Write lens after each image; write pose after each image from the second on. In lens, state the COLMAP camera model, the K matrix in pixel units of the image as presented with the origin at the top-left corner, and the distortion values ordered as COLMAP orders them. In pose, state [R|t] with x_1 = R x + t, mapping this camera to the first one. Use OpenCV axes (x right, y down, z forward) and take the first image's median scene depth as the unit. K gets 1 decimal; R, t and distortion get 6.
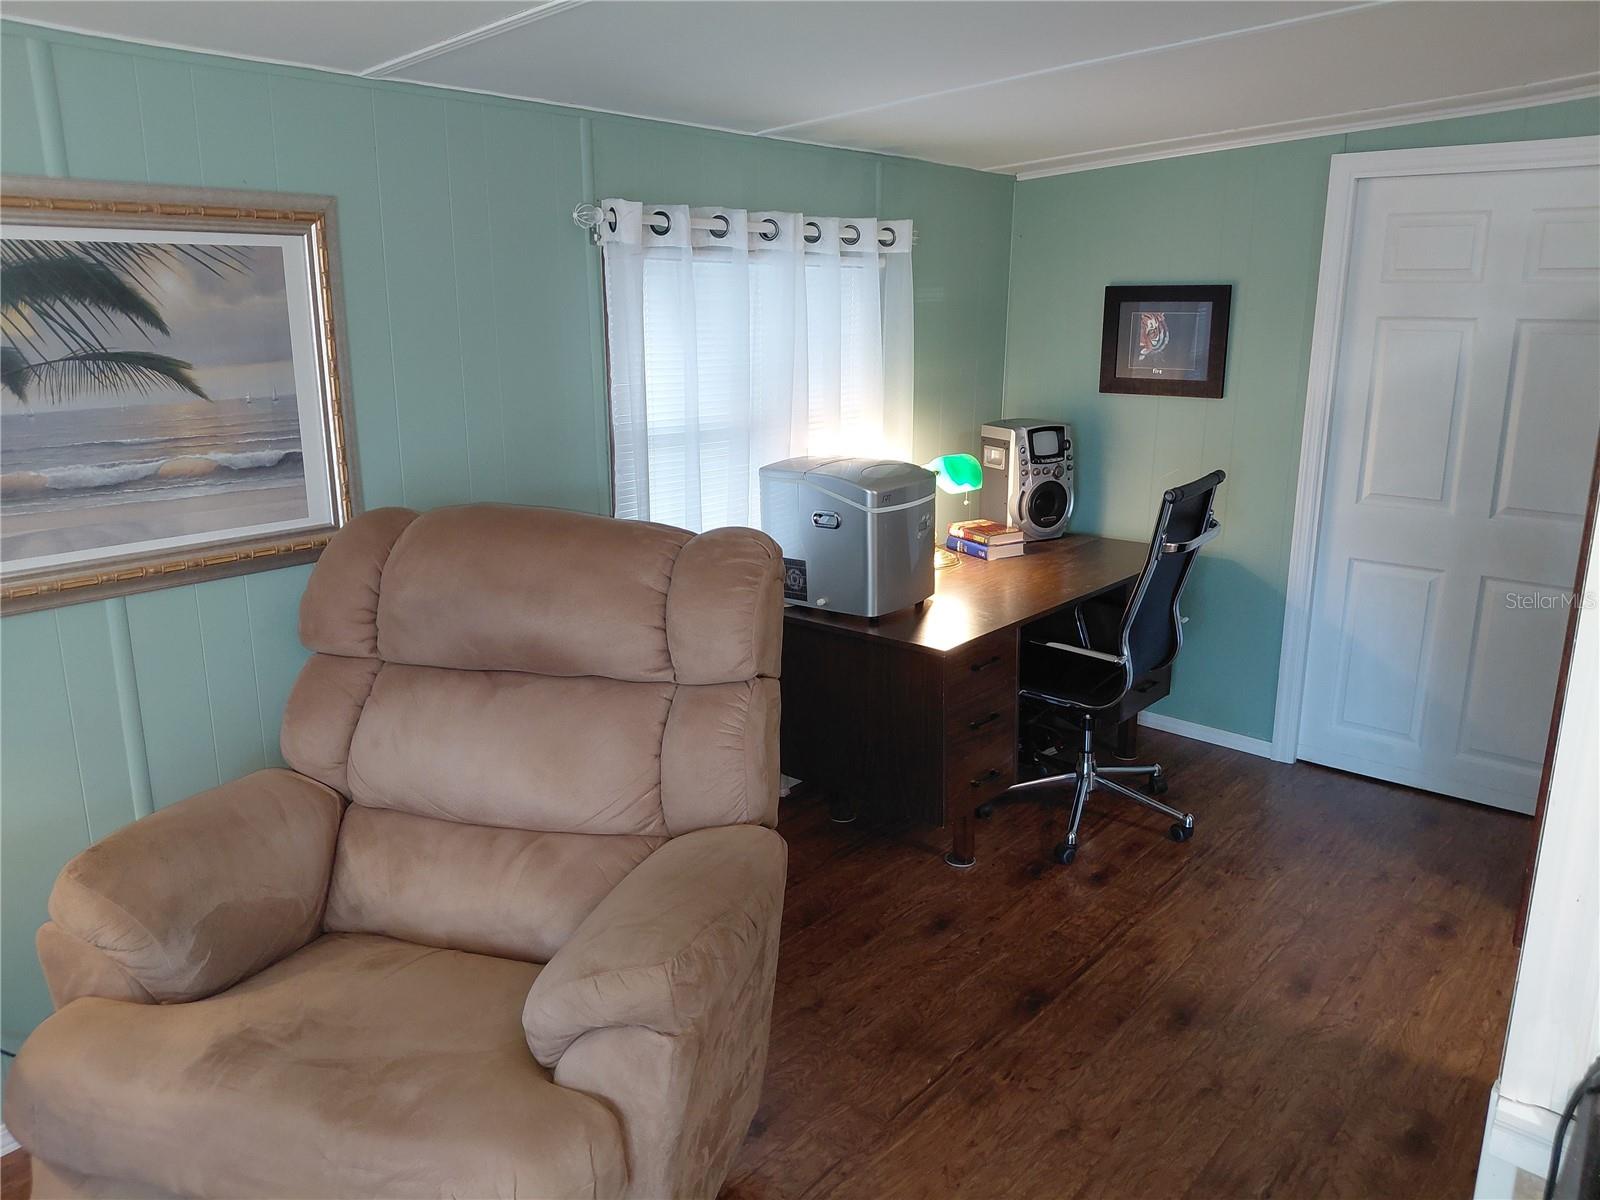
lens RADIAL K [[1187.8, 0, 800.0], [0, 1187.8, 600.0], [0, 0, 1]] dist [0.092049, -0.175279]
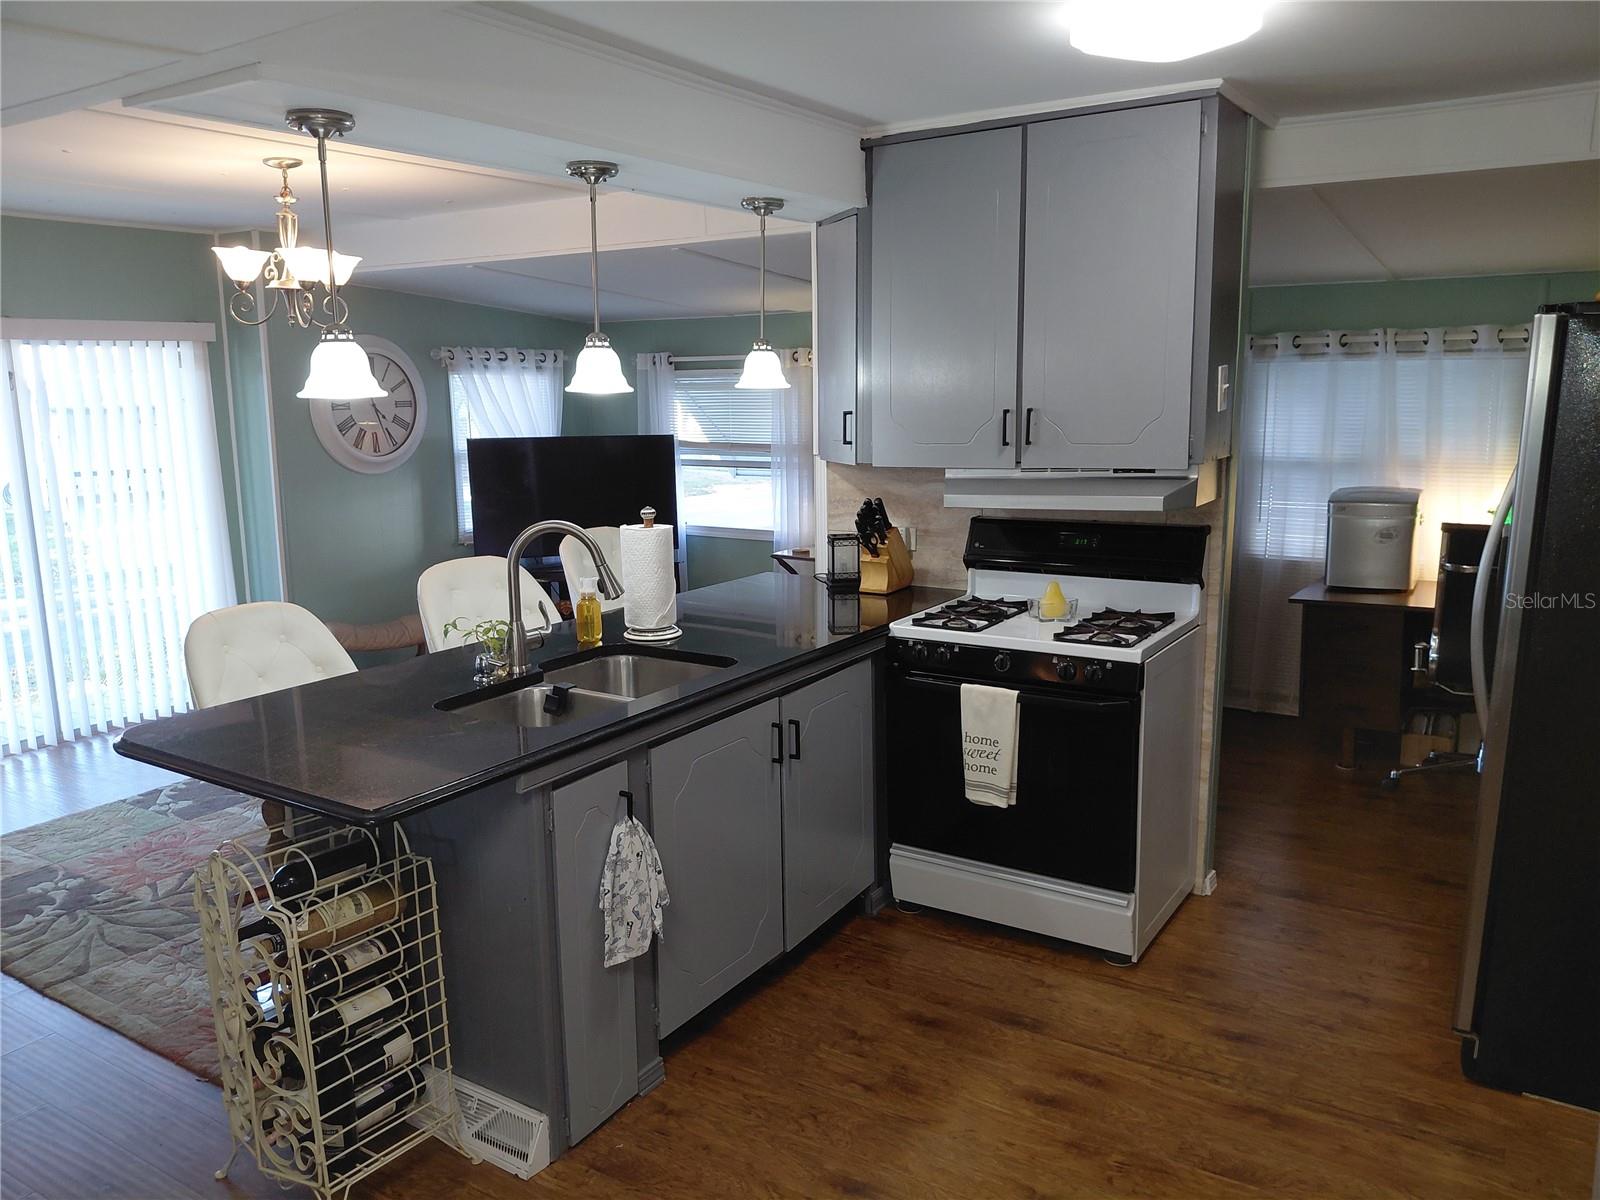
lens RADIAL K [[1187.8, 0, 800.0], [0, 1187.8, 600.0], [0, 0, 1]] dist [0.092049, -0.175279]
pose [[0.125192, 0.170014, -0.977457, 1.414268], [-0.222757, 0.964871, 0.139294, -0.030636], [0.966802, 0.200297, 0.158666, 0.084962]]
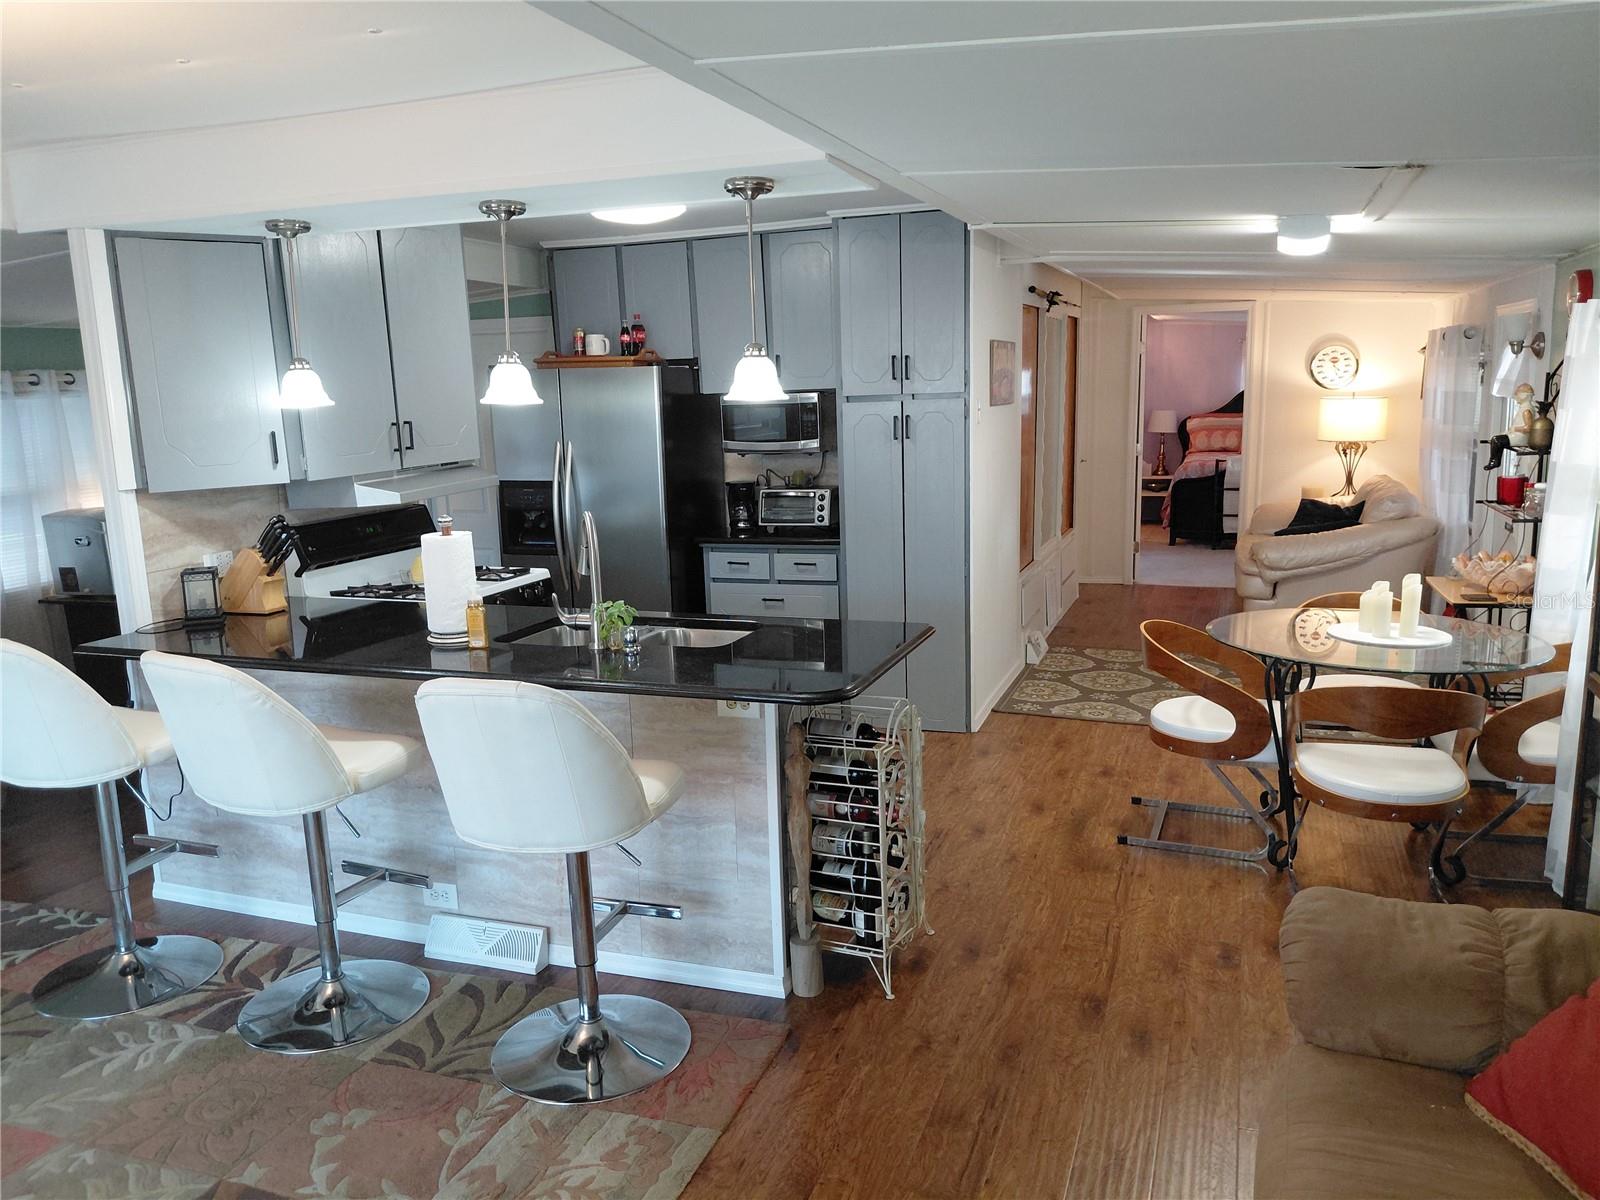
lens RADIAL K [[1186.6, 0, 799.5], [0, 1186.6, 614.6], [0, 0, 1]] dist [0.082608, -0.166643]
pose [[0.940647, -0.096962, 0.325242, 0.406688], [0.114725, 0.992750, -0.035841, 0.208800], [-0.319409, 0.071027, 0.944951, -0.926048]]
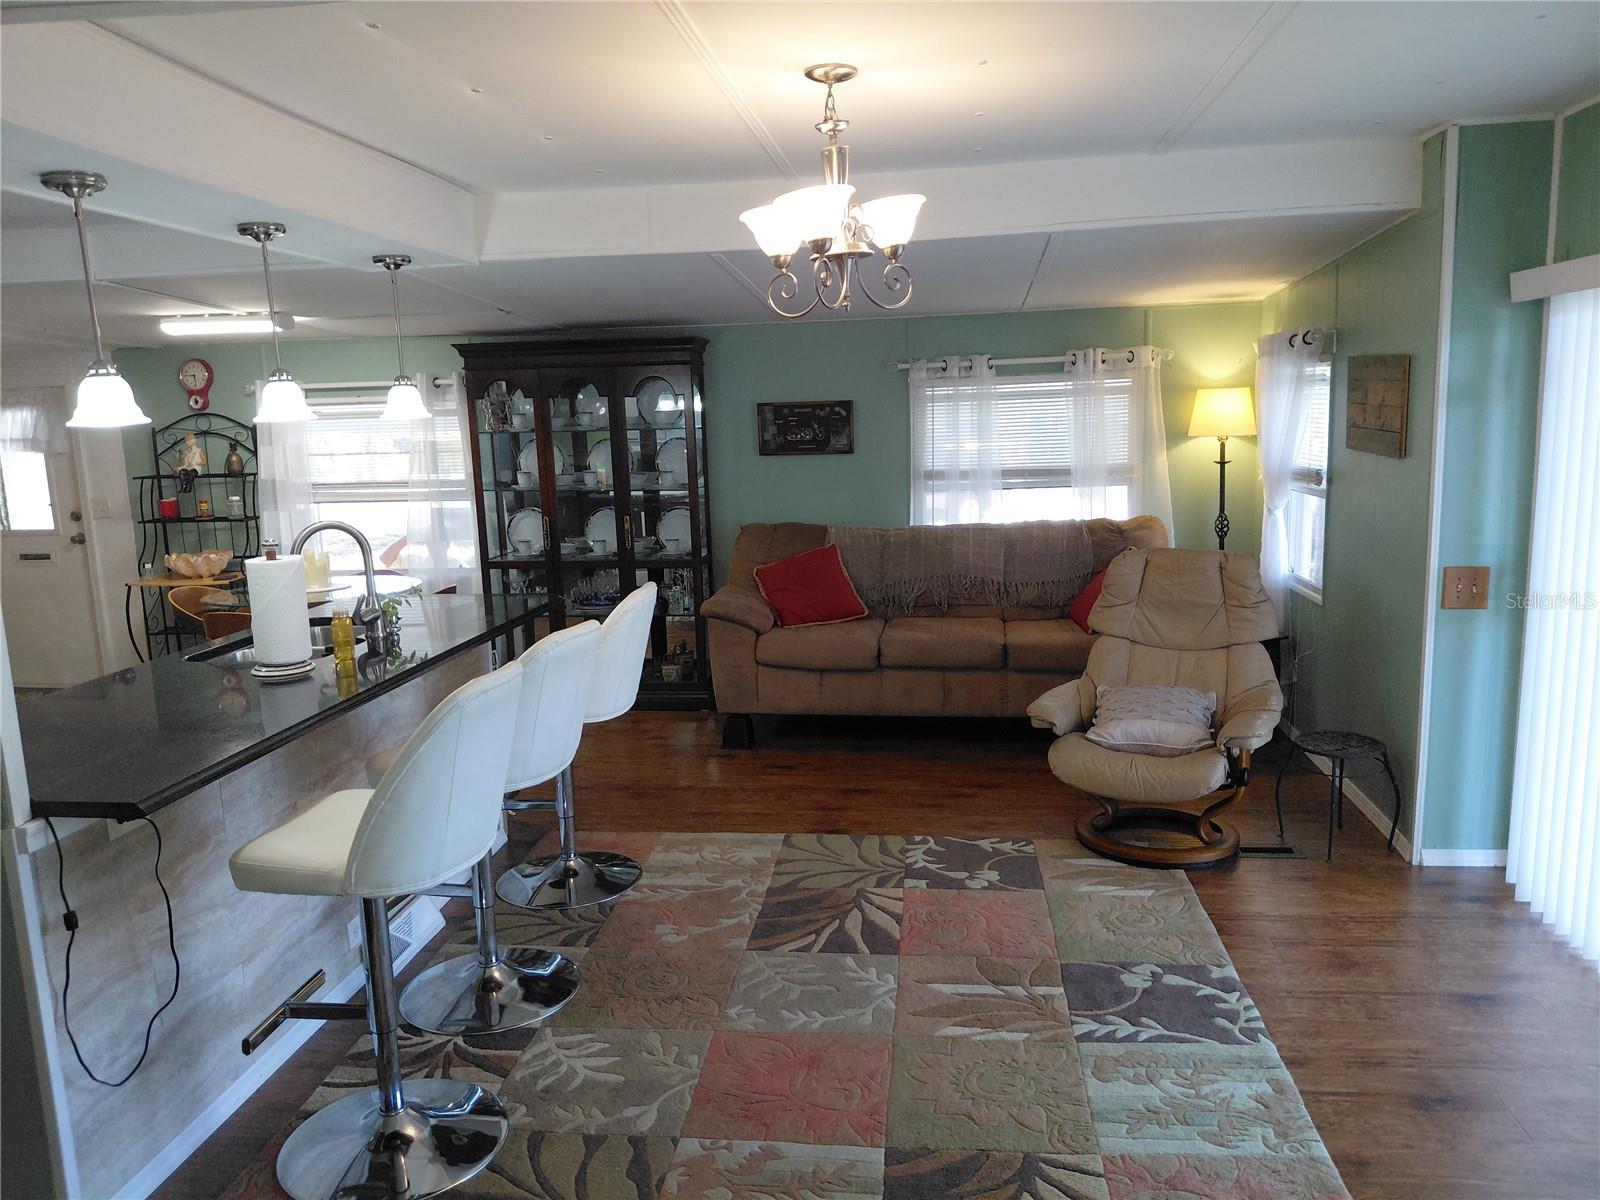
lens RADIAL K [[1173.2, 0, 802.5], [0, 1173.2, 614.9], [0, 0, 1]] dist [0.112875, -0.217598]
pose [[-0.543208, -0.134736, 0.828716, -0.537420], [0.229117, 0.925788, 0.300701, -0.071413], [-0.807731, 0.353216, -0.472026, 0.222814]]
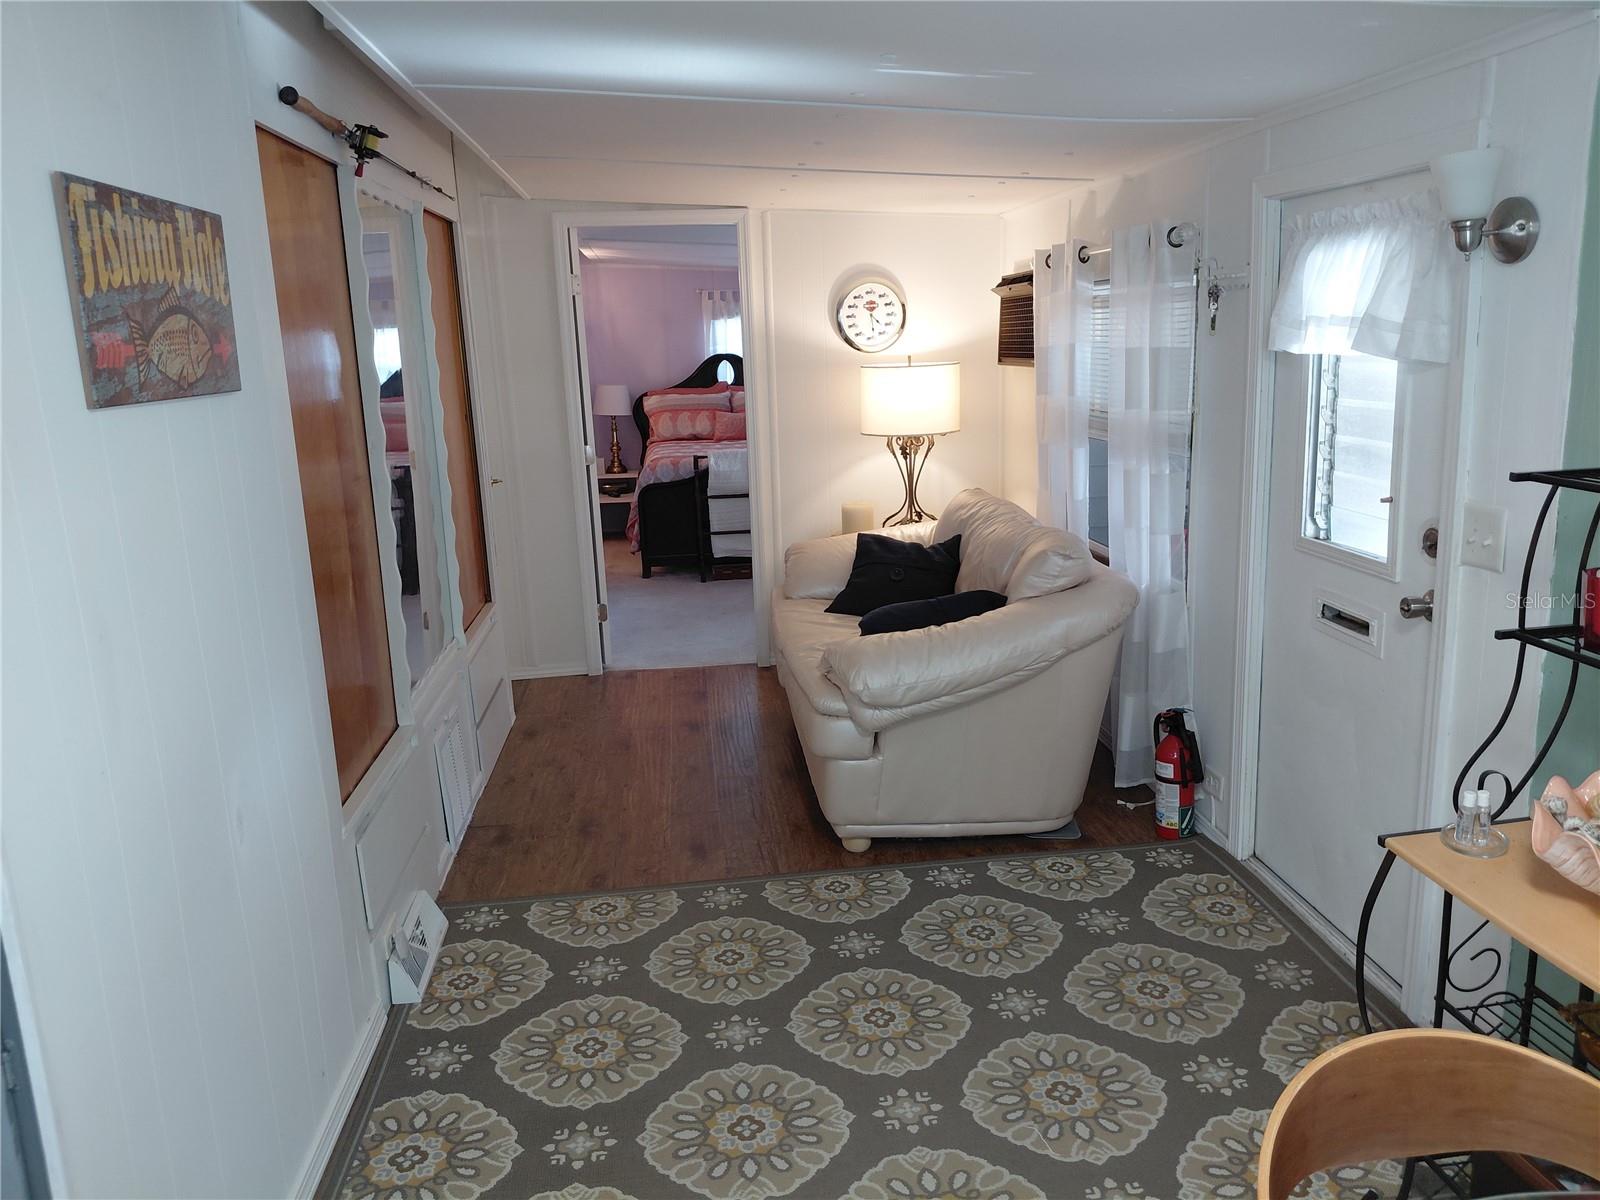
lens RADIAL K [[1187.8, 0, 800.0], [0, 1187.8, 600.0], [0, 0, 1]] dist [0.092049, -0.175279]
pose [[0.693643, -0.188953, 0.695094, 1.039755], [0.213895, 0.975486, 0.051726, 0.010898], [-0.687829, 0.112798, 0.717055, -0.038196]]
